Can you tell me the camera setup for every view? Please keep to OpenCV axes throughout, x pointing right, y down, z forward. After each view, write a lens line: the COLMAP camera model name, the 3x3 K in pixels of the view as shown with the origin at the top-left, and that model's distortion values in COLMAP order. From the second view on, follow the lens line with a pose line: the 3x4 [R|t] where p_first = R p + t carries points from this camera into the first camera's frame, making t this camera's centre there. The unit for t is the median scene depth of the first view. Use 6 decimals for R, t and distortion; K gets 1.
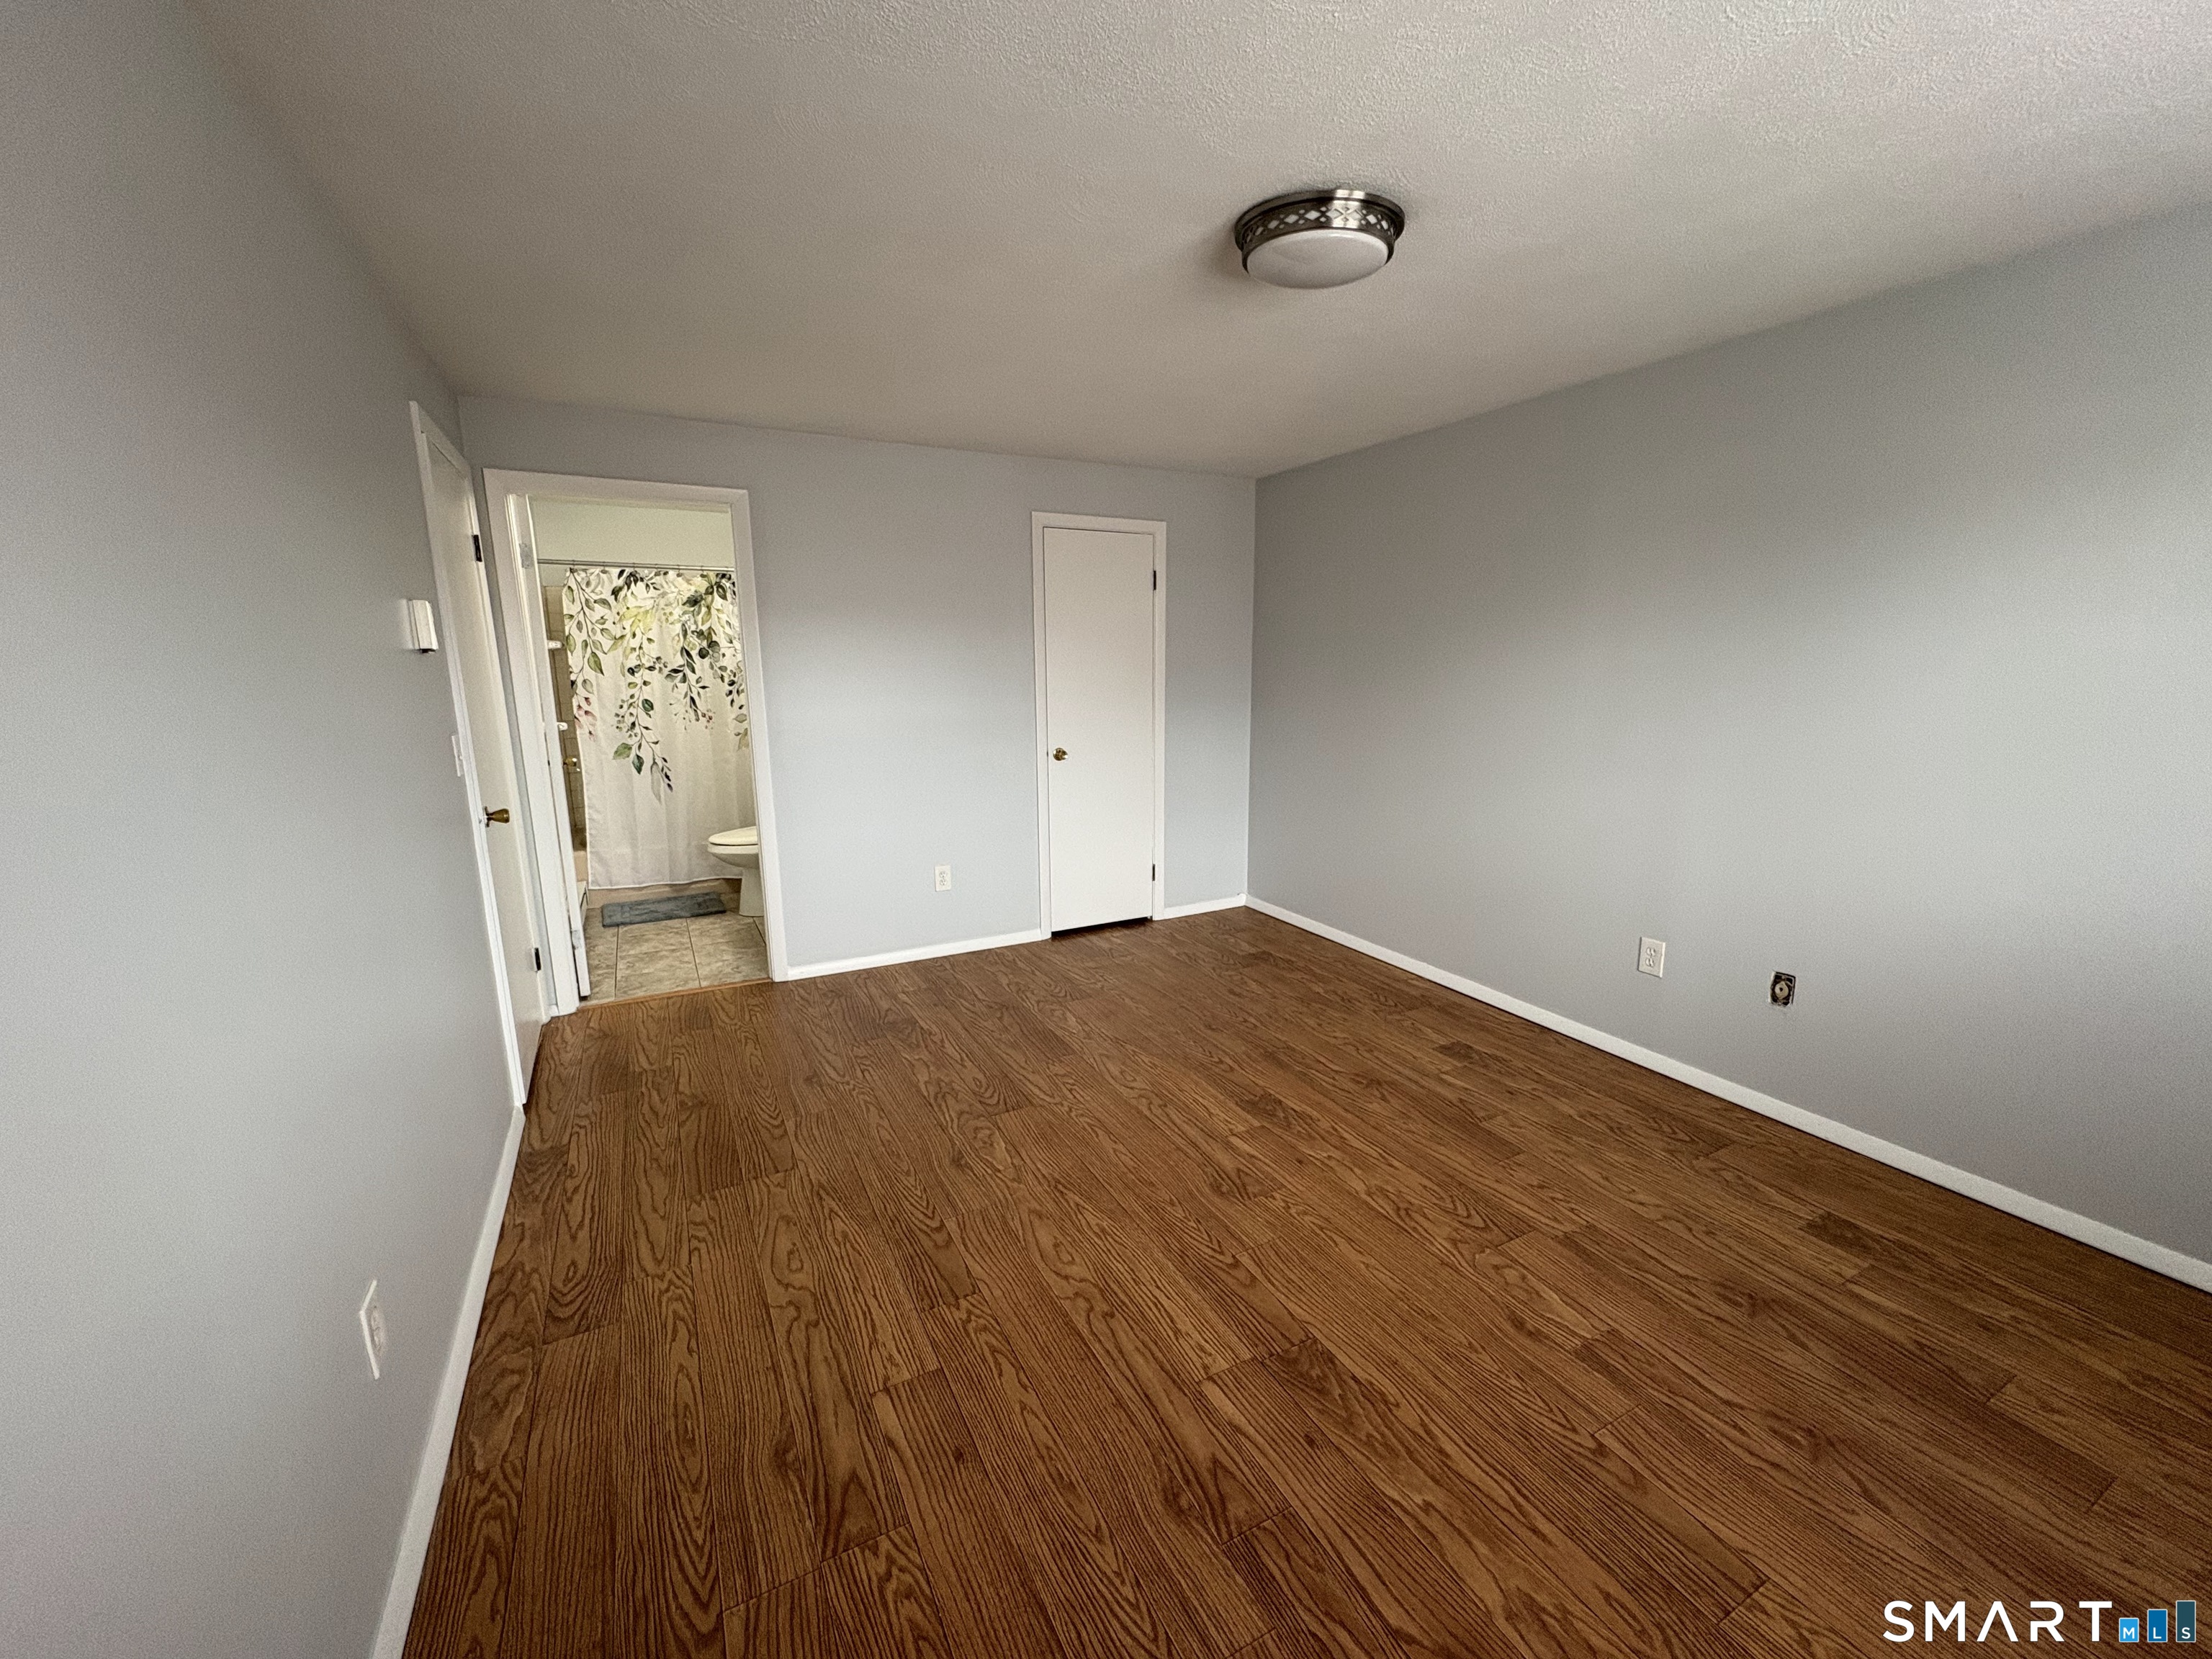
lens RADIAL K [[893.3, 0, 1102.4], [0, 893.3, 829.0], [0, 0, 1]] dist [0.001947, 0.000016]
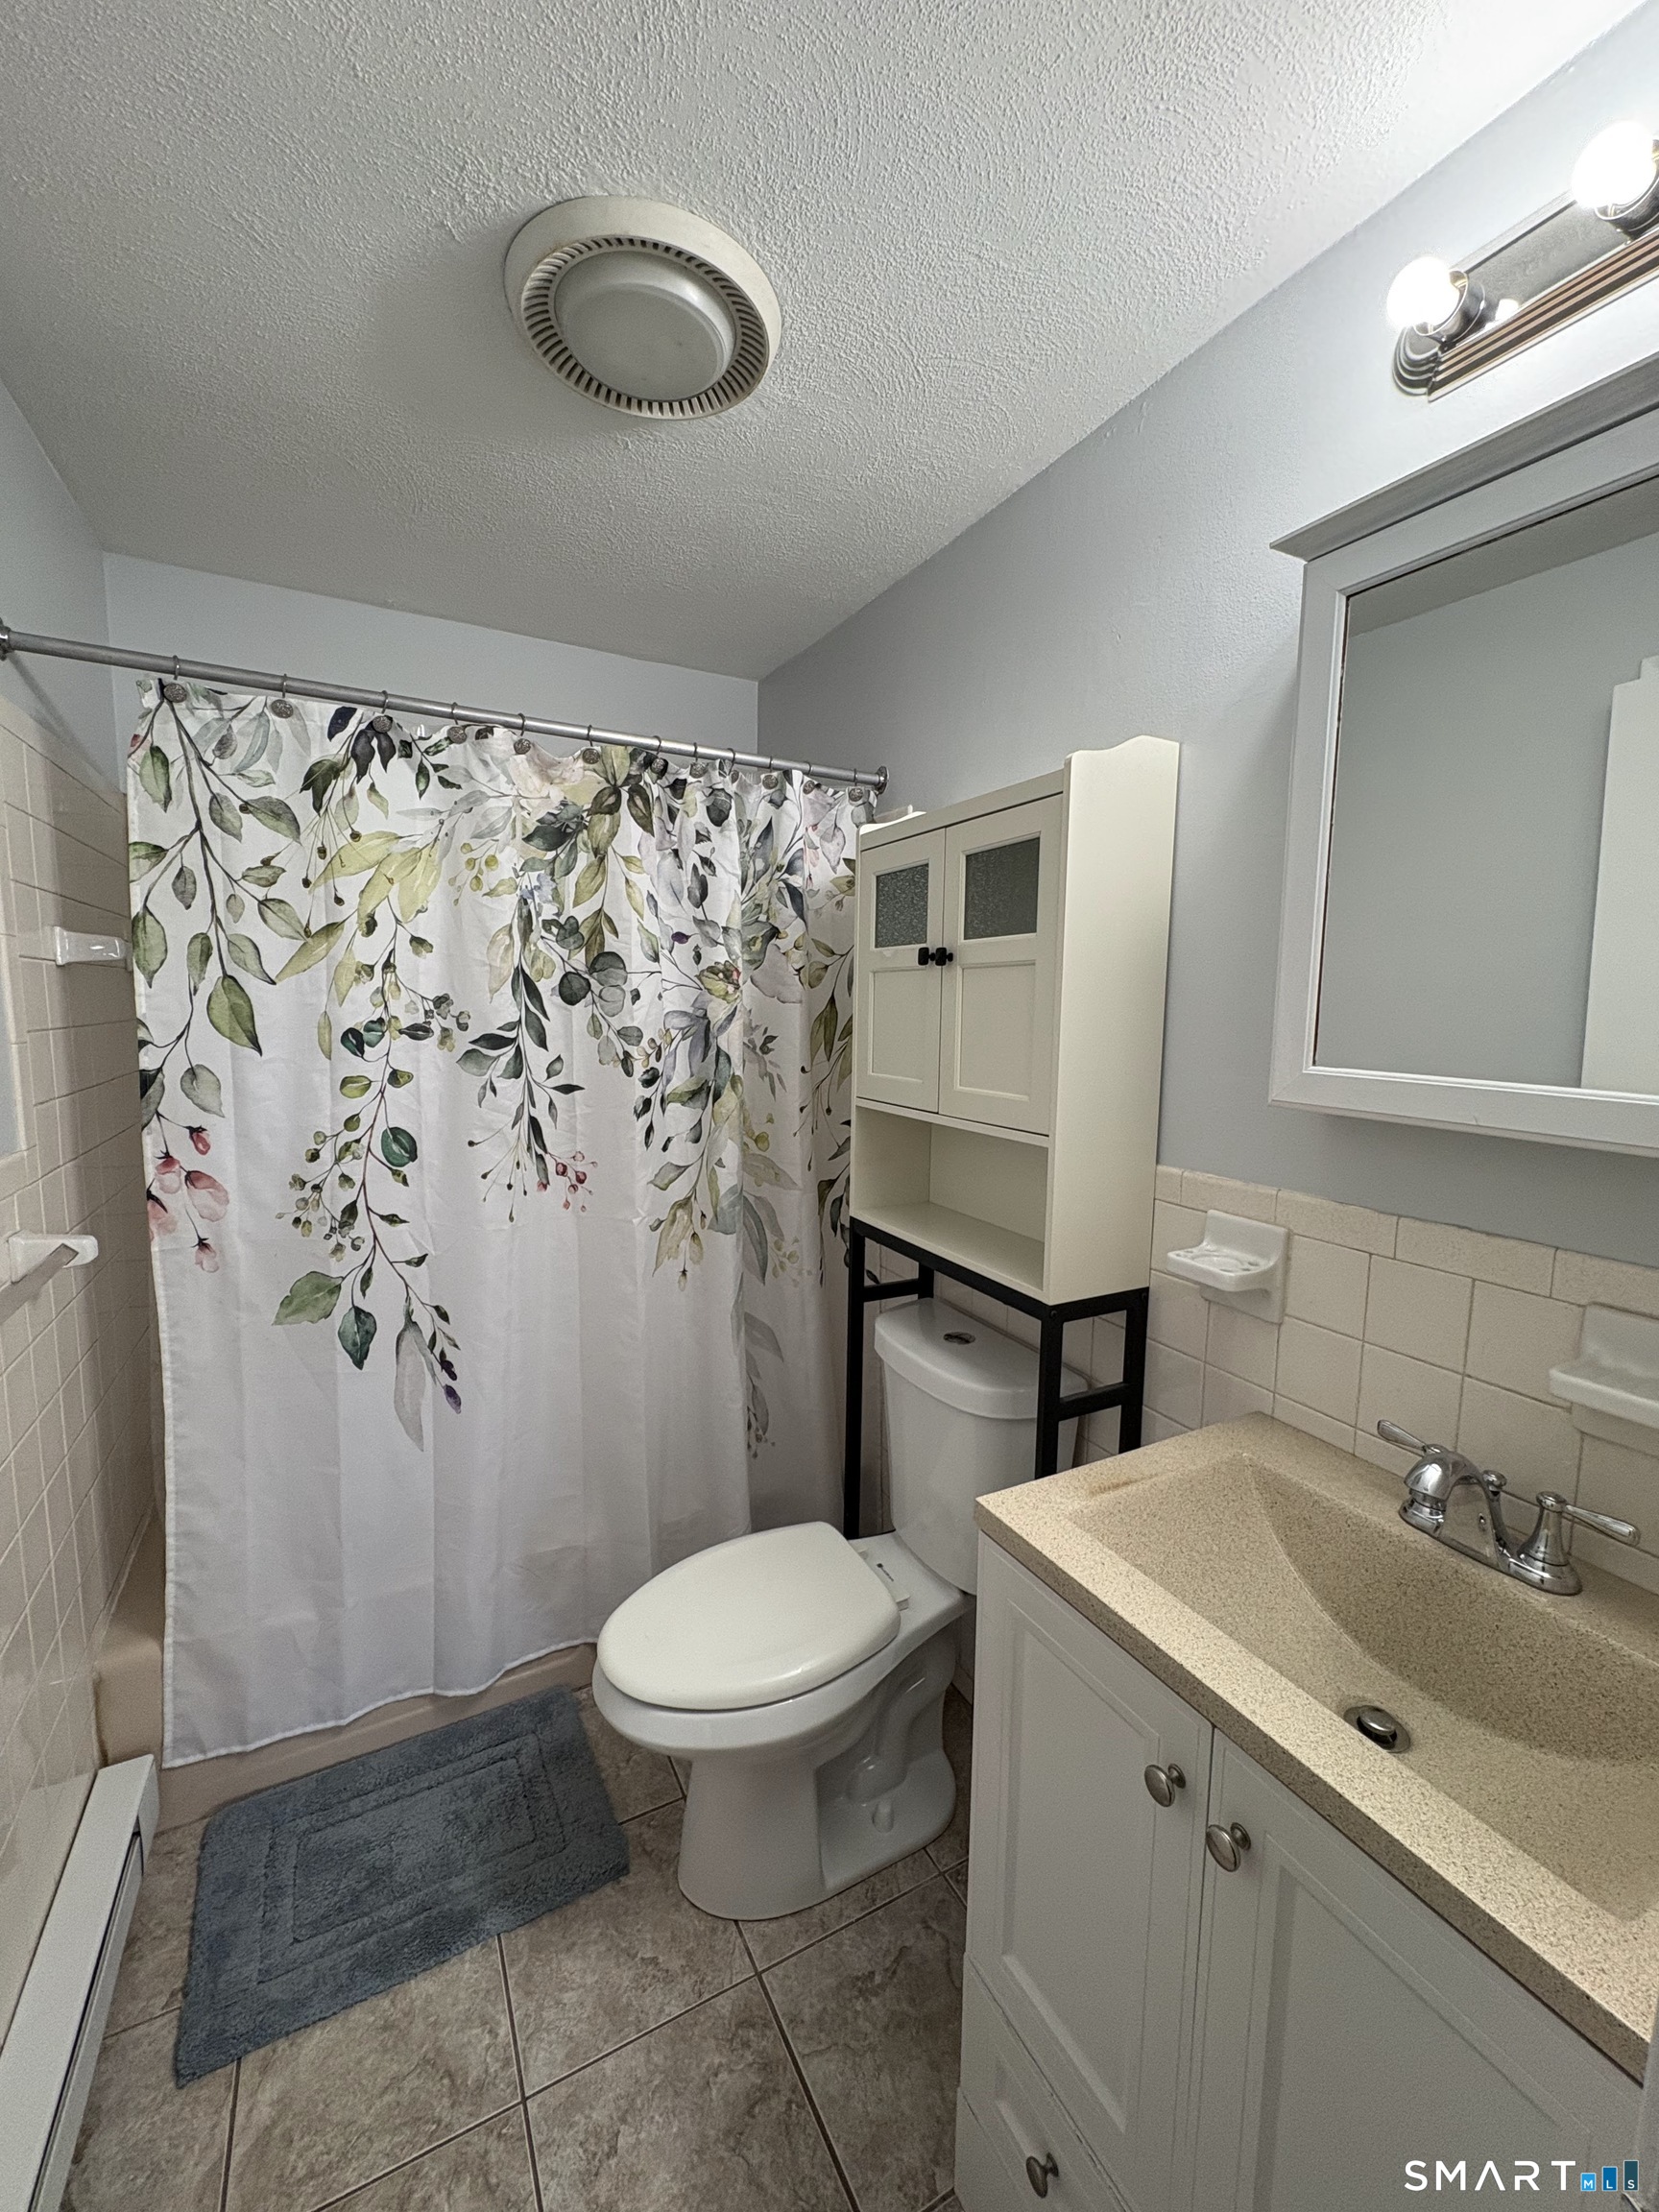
lens RADIAL K [[893.3, 0, 829.1], [0, 893.3, 1102.4], [0, 0, 1]] dist [0.001947, 0.000016]
pose [[0.999555, 0.019547, 0.022525, -0.370423], [-0.017718, 0.996740, -0.078711, -0.134042], [-0.023990, 0.078277, 0.996643, 0.691895]]
